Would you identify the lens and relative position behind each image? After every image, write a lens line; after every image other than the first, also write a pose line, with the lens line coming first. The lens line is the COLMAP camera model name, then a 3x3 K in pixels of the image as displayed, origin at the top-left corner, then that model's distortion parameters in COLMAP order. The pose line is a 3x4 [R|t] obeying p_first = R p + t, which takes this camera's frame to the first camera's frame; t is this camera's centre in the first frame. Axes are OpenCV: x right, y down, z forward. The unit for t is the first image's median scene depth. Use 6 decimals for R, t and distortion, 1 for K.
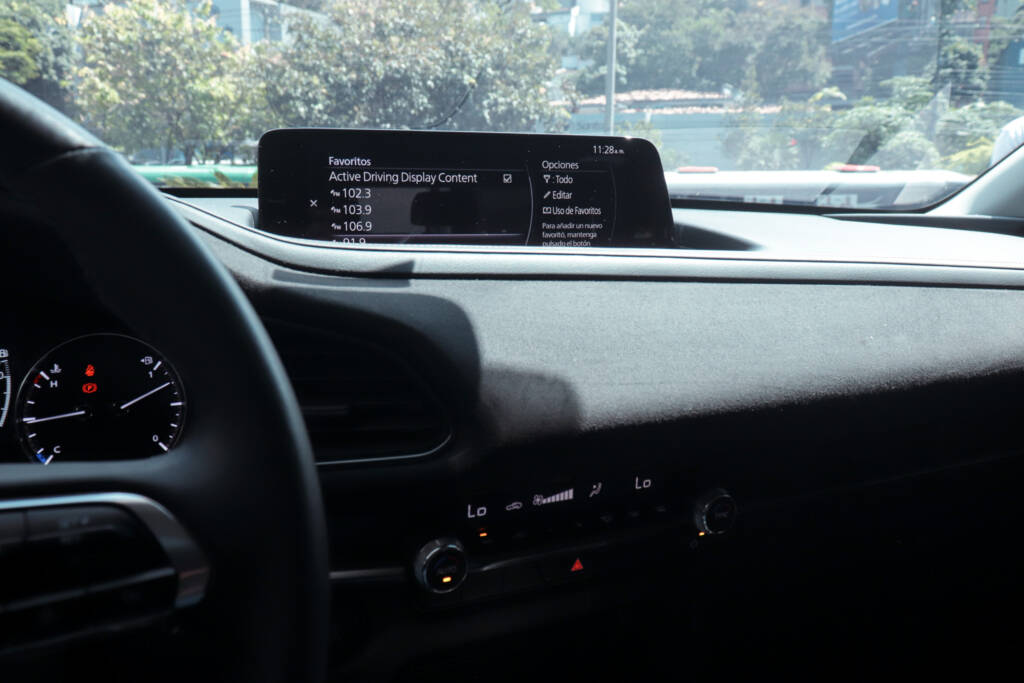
lens RADIAL K [[832.8, 0, 507.9], [0, 832.8, 326.5], [0, 0, 1]] dist [0.001666, 0.022162]
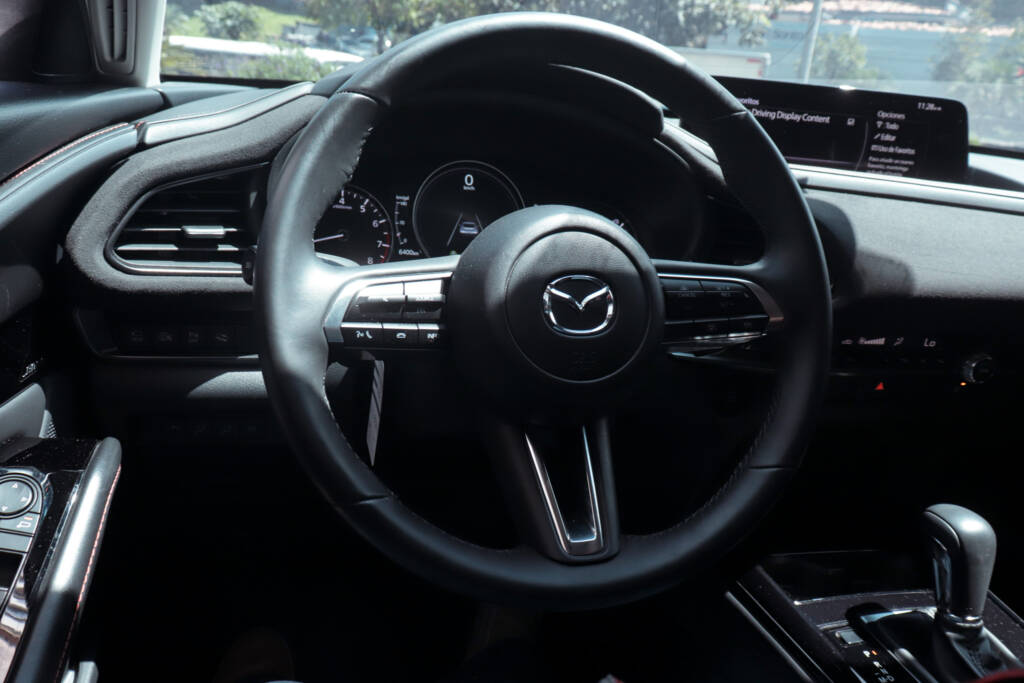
lens RADIAL K [[832.8, 0, 507.9], [0, 832.8, 326.5], [0, 0, 1]] dist [0.001666, 0.022162]
pose [[0.975574, 0.140175, -0.169132, -0.005912], [-0.119642, 0.984781, 0.126065, 0.001111], [0.184229, -0.102750, 0.977498, -0.010776]]
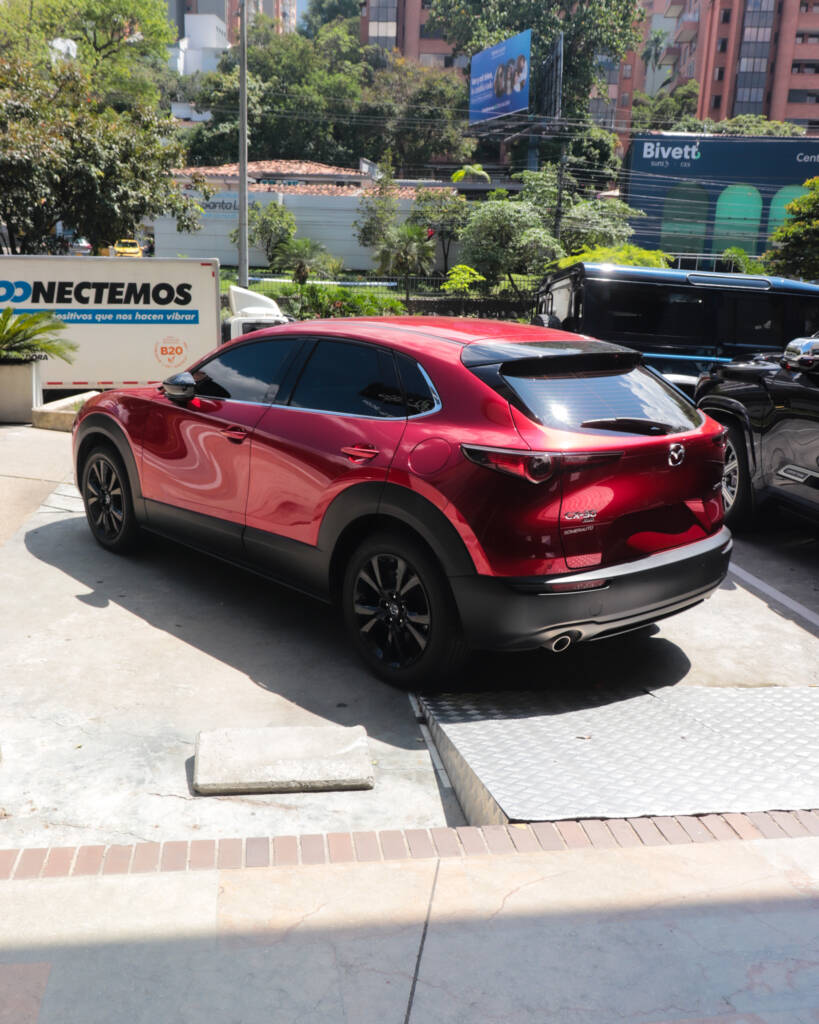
lens RADIAL K [[1004.5, 0, 409.5], [0, 1004.5, 512.0], [0, 0, 1]] dist [-0.053469, -0.004158]
pose [[0.958209, -0.051119, 0.281466, -0.035136], [0.028532, 0.996077, 0.083770, 0.006168], [-0.284643, -0.072238, 0.955908, -0.178215]]
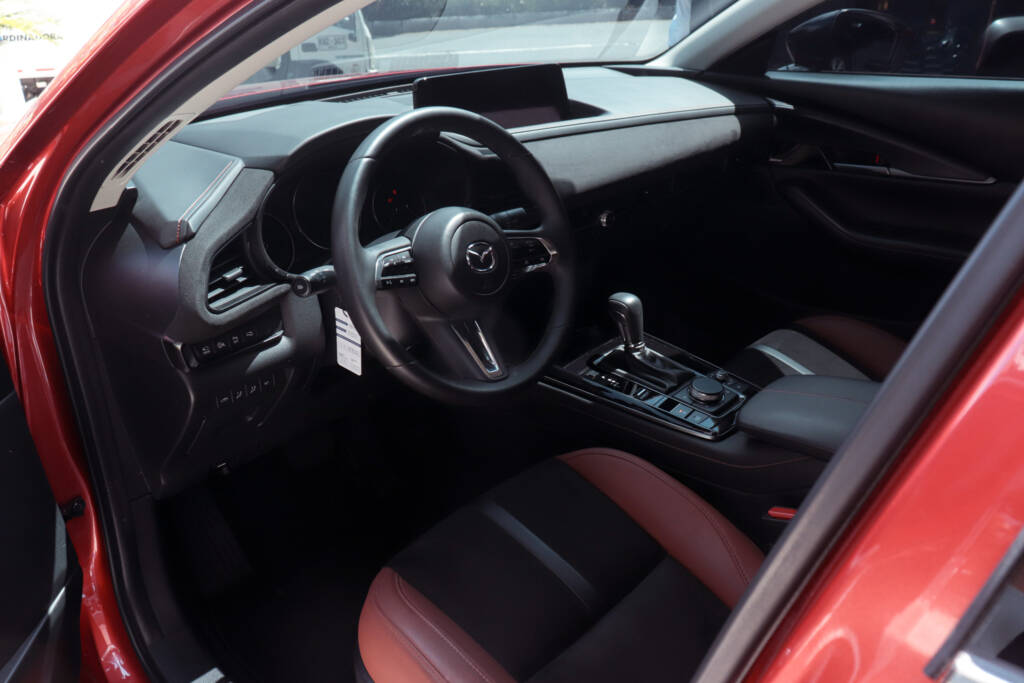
lens RADIAL K [[832.8, 0, 507.9], [0, 832.8, 326.5], [0, 0, 1]] dist [0.001666, 0.022162]
pose [[0.937391, -0.167351, 0.305439, -0.016842], [0.075907, 0.954077, 0.289784, -0.004322], [-0.339908, -0.248455, 0.907046, -0.025599]]
